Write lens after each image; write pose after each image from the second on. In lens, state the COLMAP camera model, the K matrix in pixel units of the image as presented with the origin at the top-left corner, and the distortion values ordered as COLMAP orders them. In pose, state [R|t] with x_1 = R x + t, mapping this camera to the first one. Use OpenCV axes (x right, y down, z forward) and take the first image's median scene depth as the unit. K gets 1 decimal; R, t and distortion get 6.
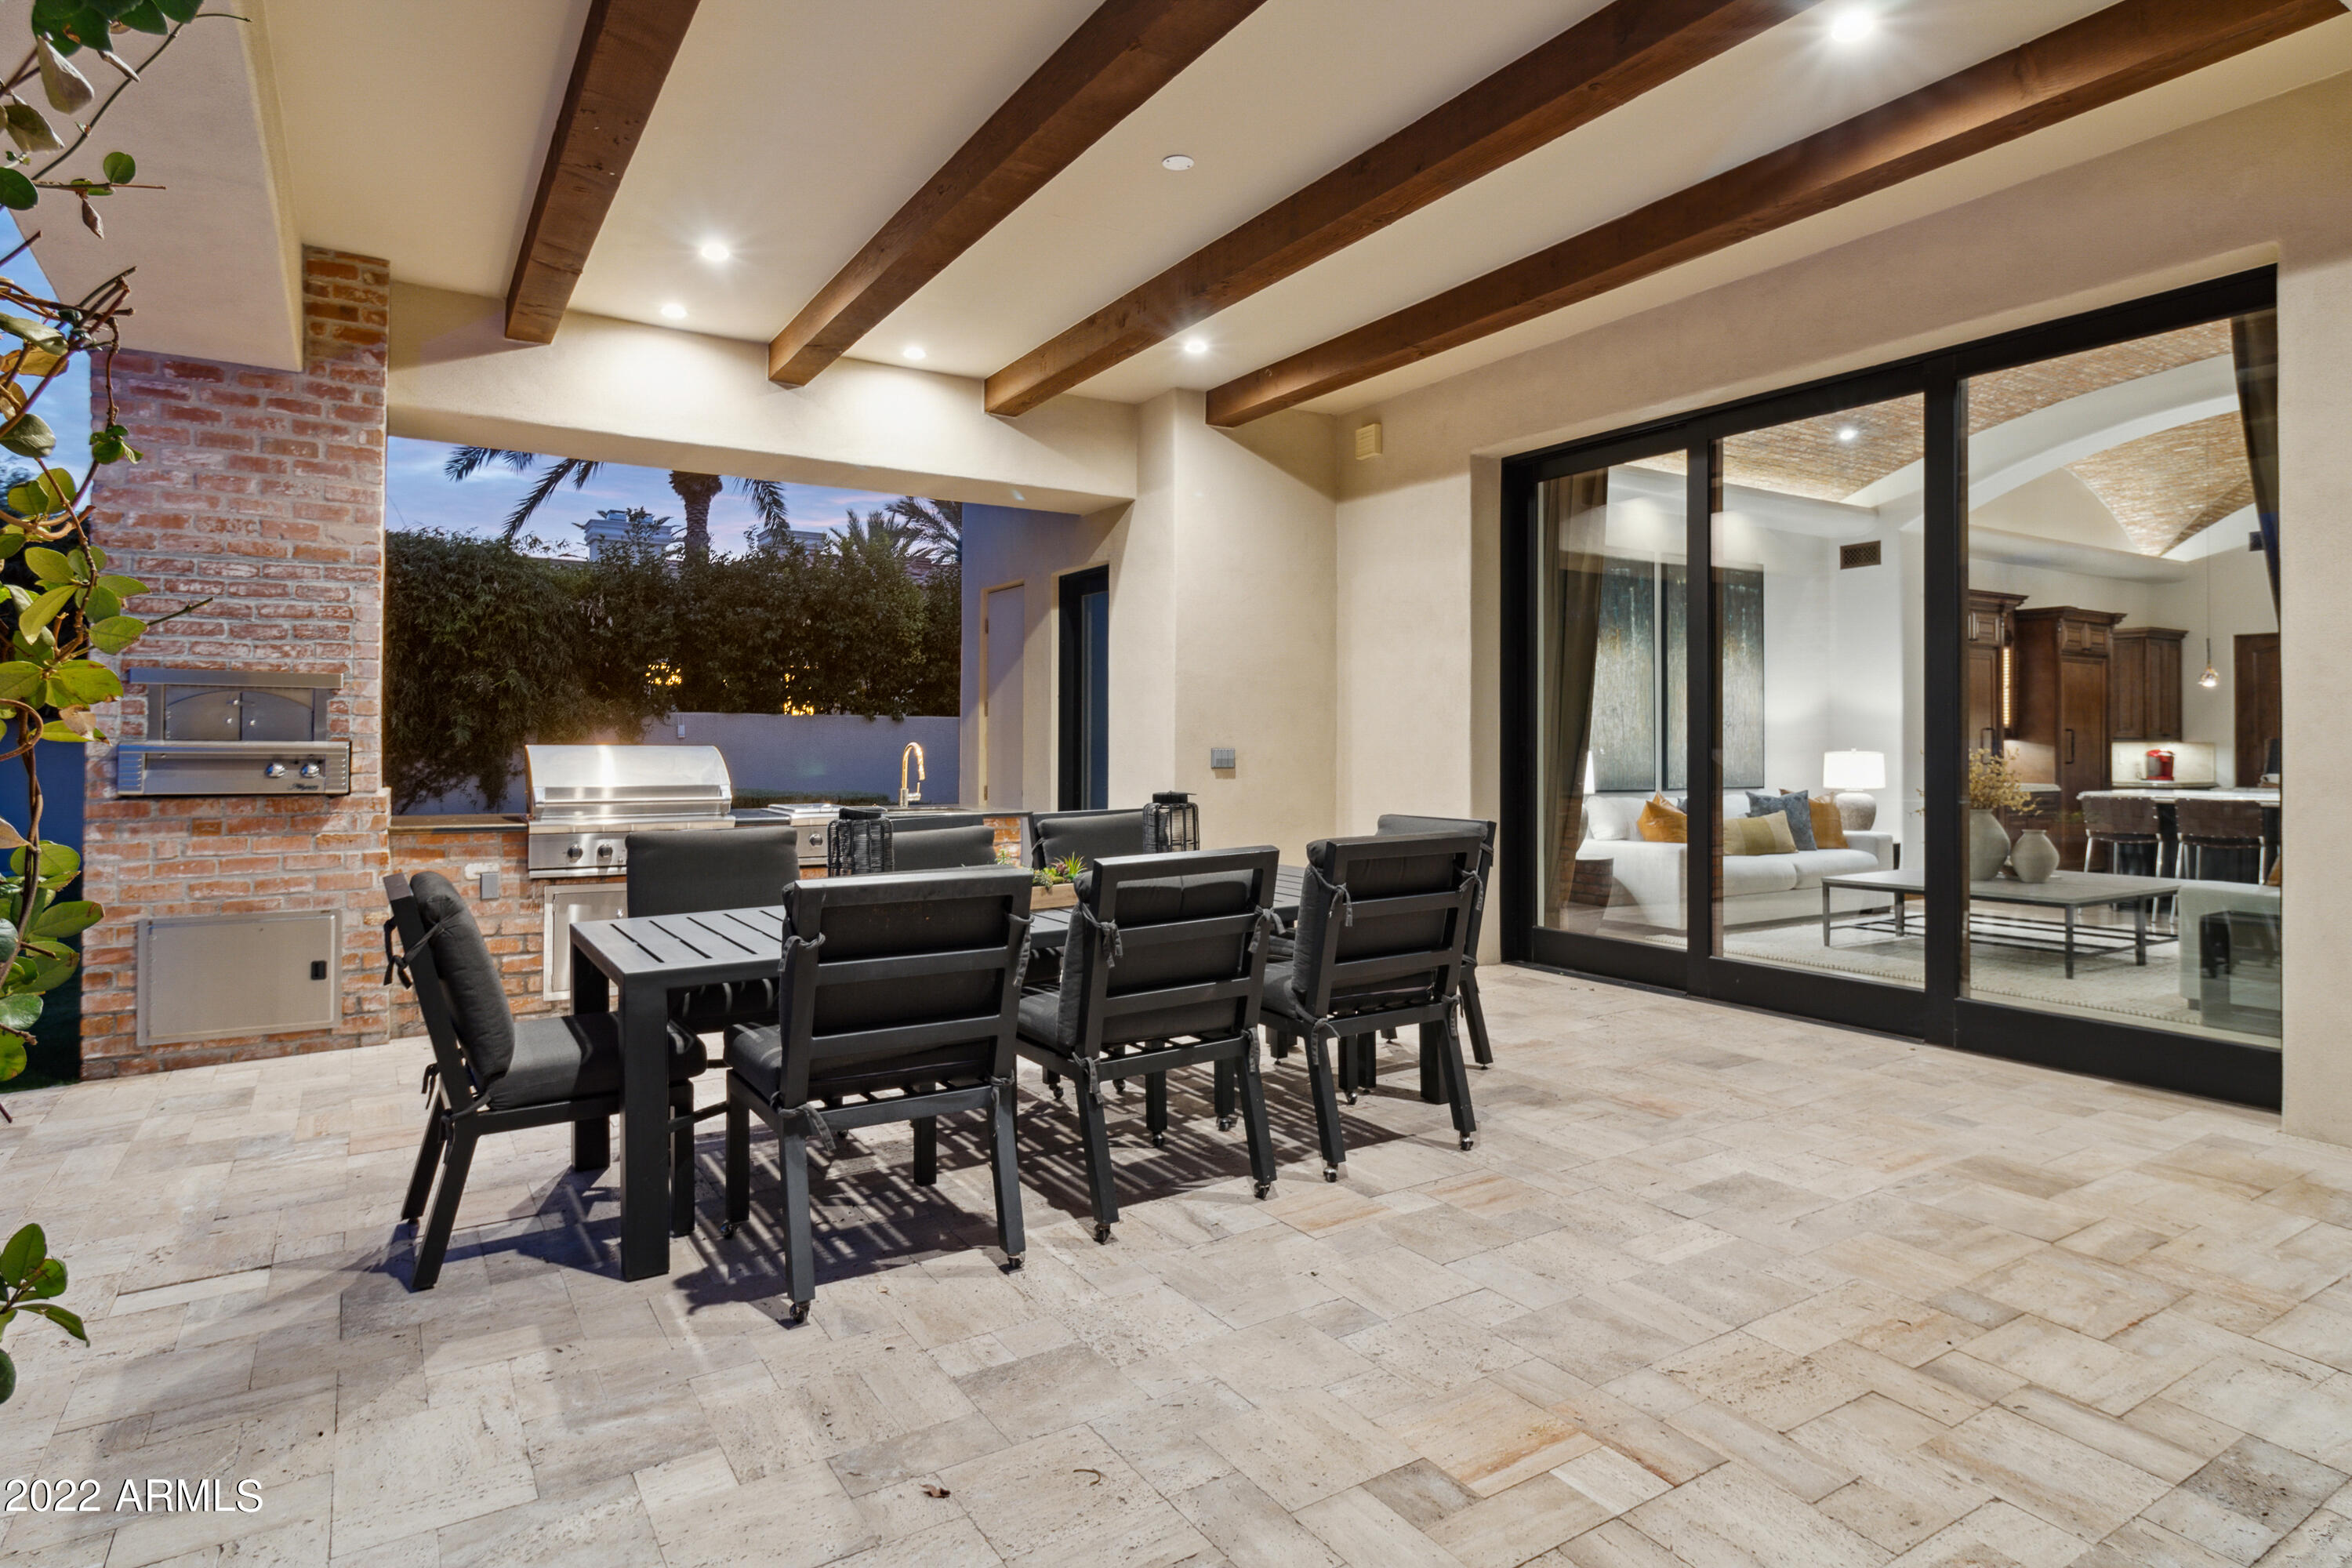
lens RADIAL K [[1294.6, 0, 1182.1], [0, 1294.6, 721.6], [0, 0, 1]] dist [0.004229, 0.002530]
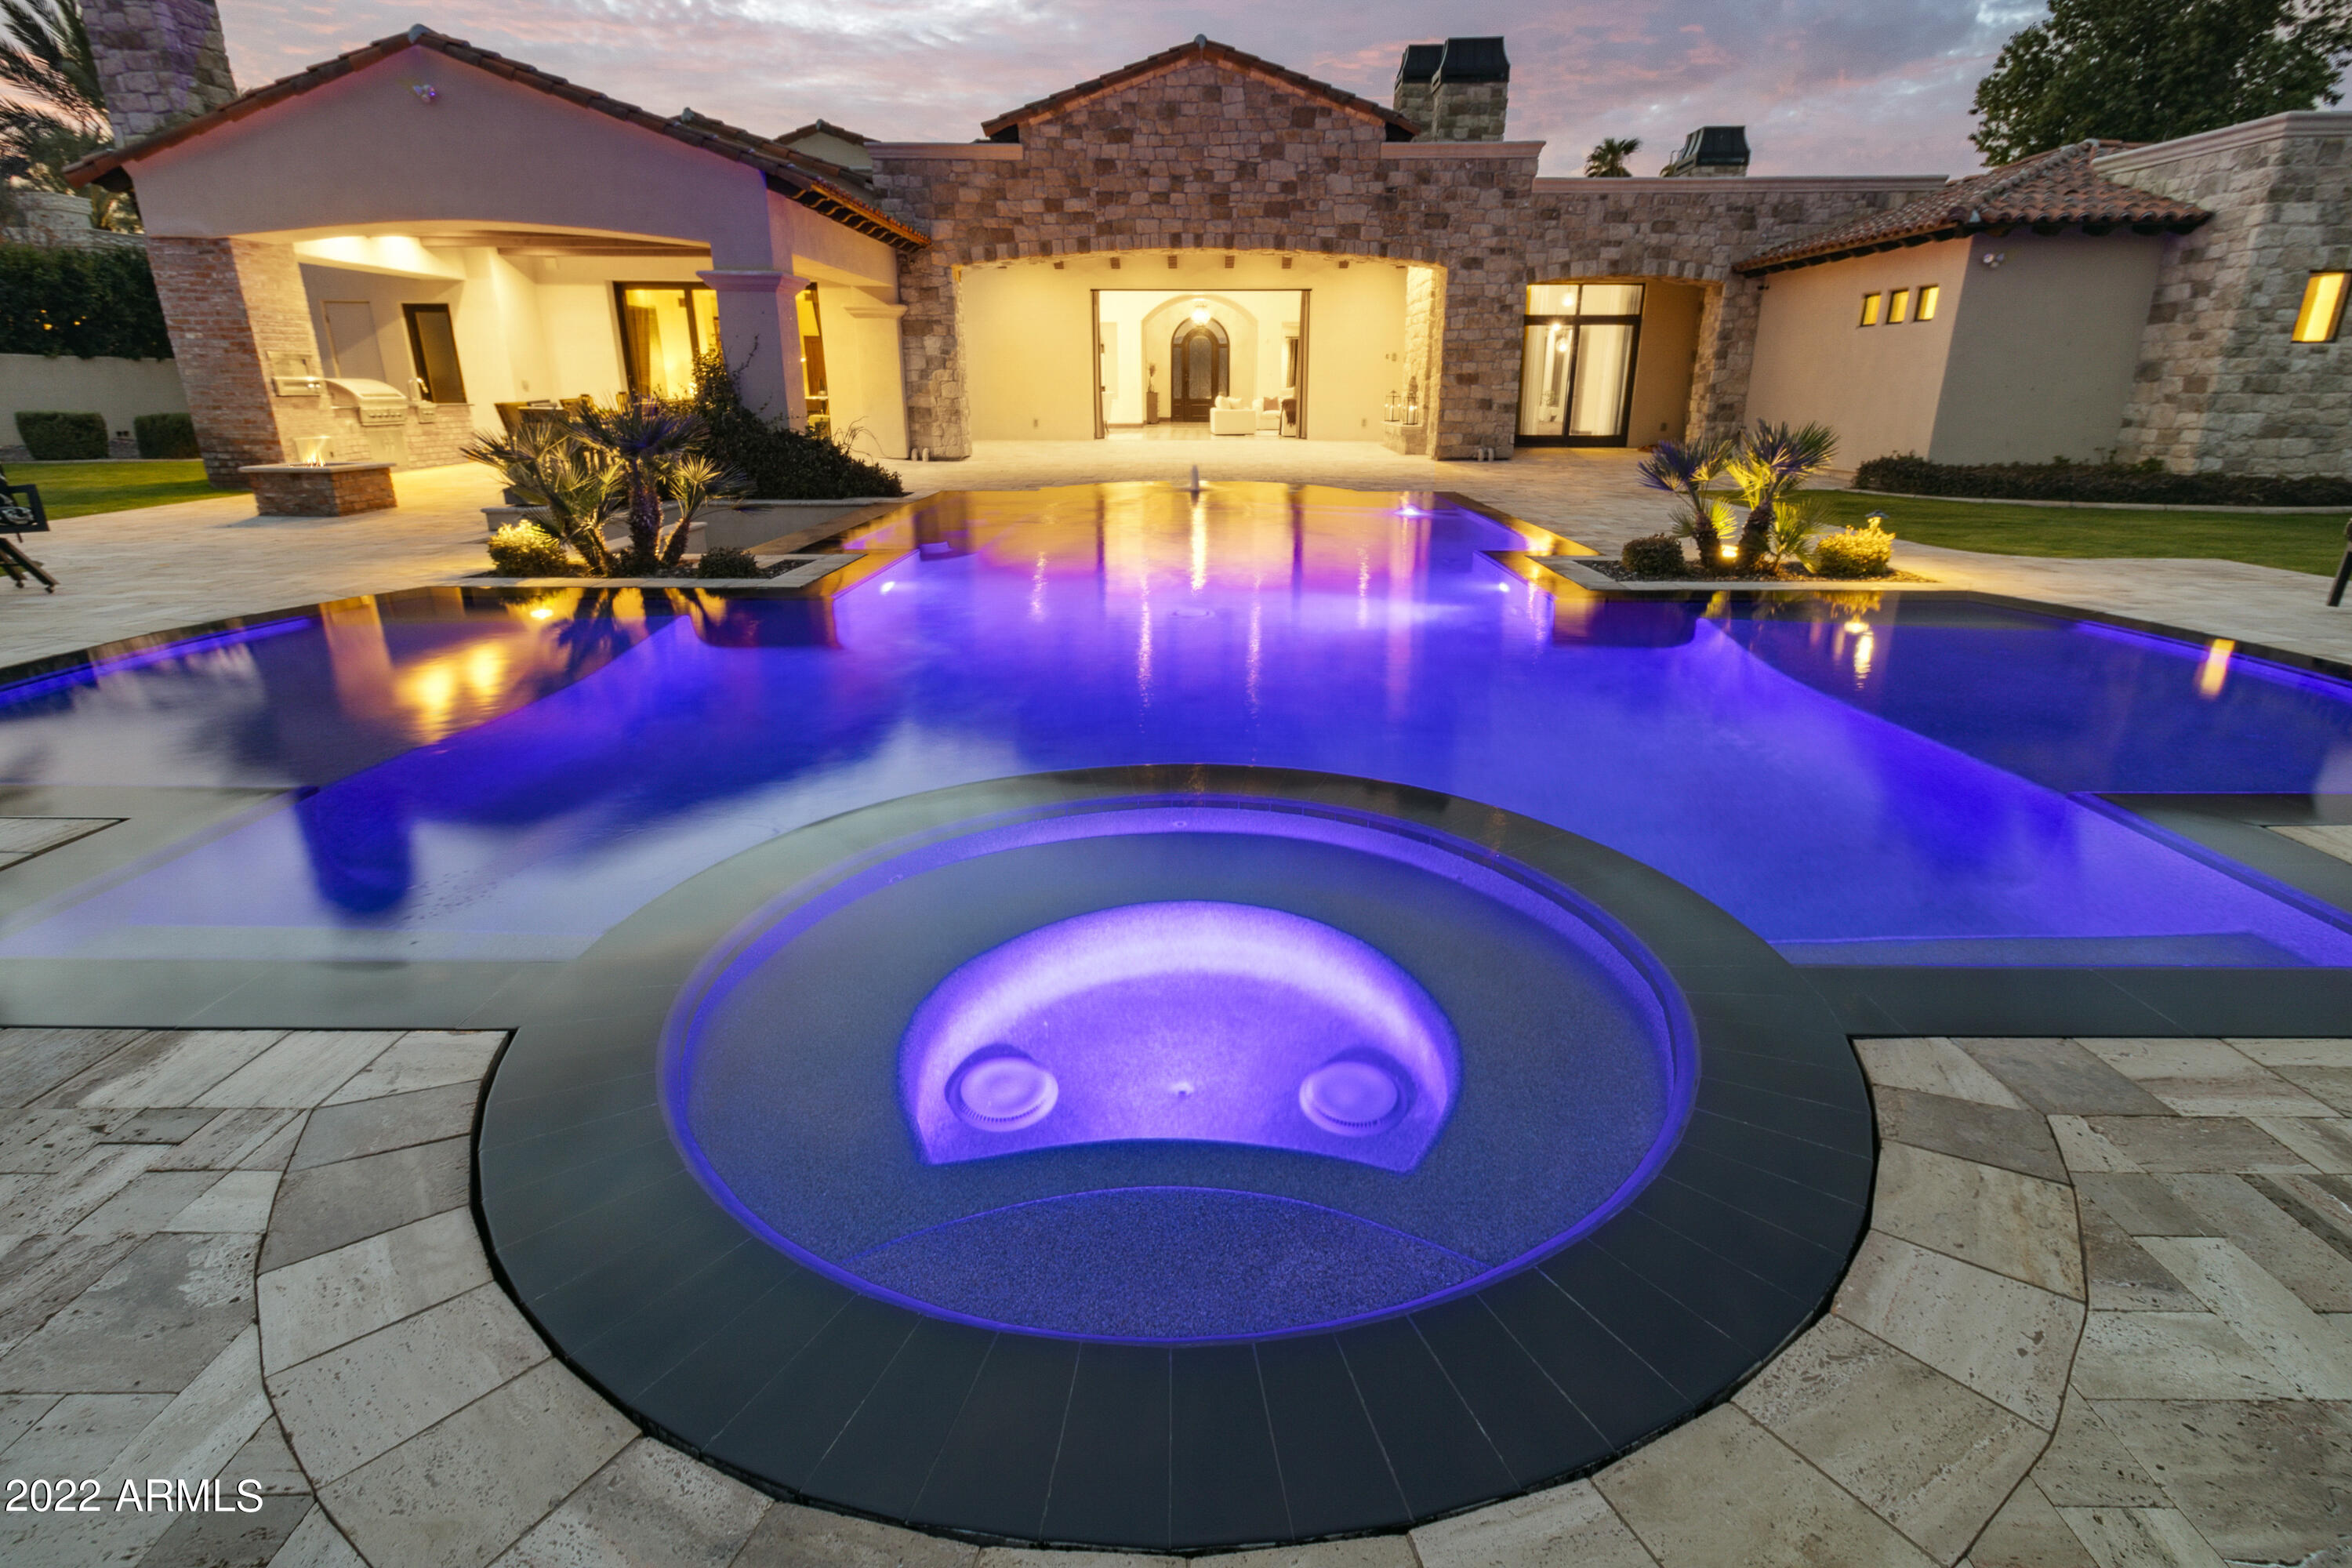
lens RADIAL K [[1119.1, 0, 1192.8], [0, 1119.1, 750.4], [0, 0, 1]] dist [0.006462, 0.000155]
pose [[0.532525, -0.270060, 0.802175, -1.344953], [-0.010142, 0.945629, 0.325088, -0.024519], [-0.846354, -0.181252, 0.500832, -1.568955]]
